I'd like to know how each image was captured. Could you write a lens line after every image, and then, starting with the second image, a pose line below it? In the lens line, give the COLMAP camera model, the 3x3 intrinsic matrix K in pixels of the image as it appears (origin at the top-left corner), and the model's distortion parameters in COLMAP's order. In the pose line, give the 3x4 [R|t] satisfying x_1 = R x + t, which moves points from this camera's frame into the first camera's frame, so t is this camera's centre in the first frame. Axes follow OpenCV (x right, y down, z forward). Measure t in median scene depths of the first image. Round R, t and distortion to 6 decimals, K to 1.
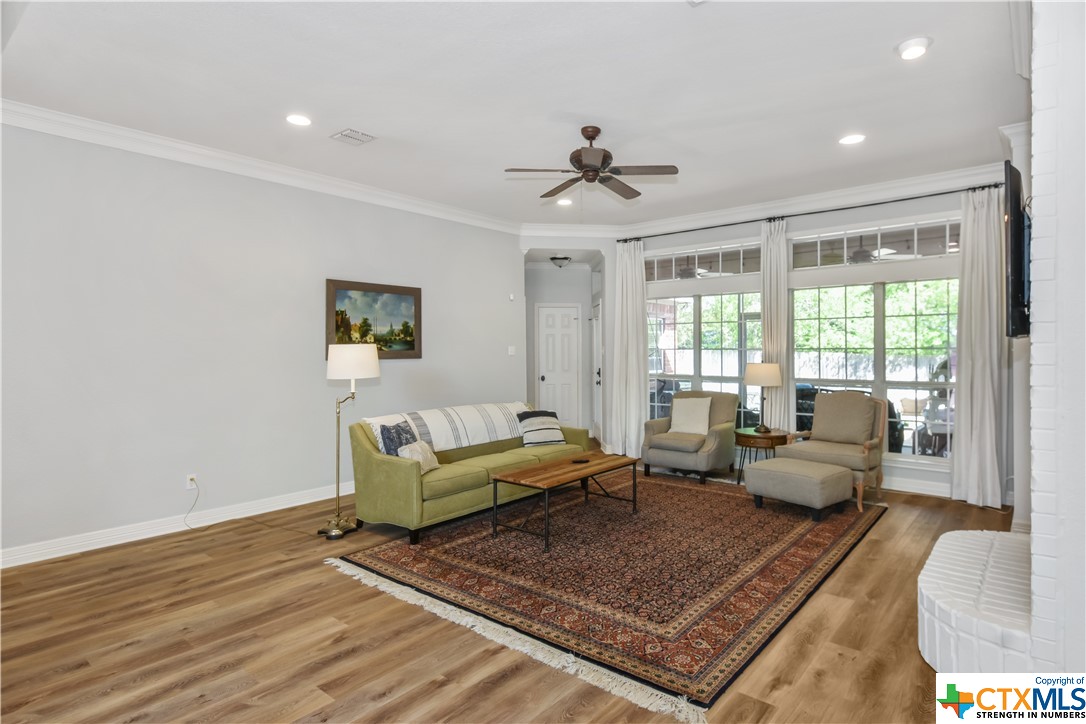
lens RADIAL K [[587.8, 0, 566.0], [0, 587.8, 345.6], [0, 0, 1]] dist [0.034091, -0.022810]
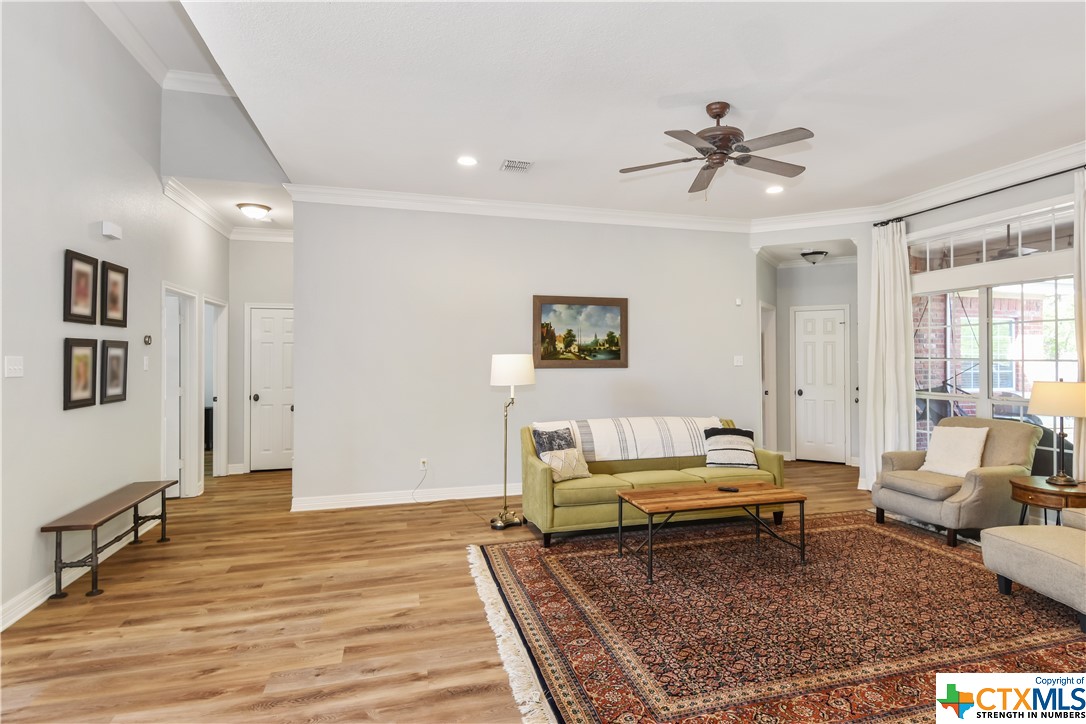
lens RADIAL K [[587.8, 0, 560.7], [0, 587.8, 345.7], [0, 0, 1]] dist [0.034091, -0.022810]
pose [[0.819727, -0.008516, -0.572691, 0.354731], [-0.000211, 0.999885, -0.015171, -0.001378], [0.572754, 0.012557, 0.819631, 0.163362]]
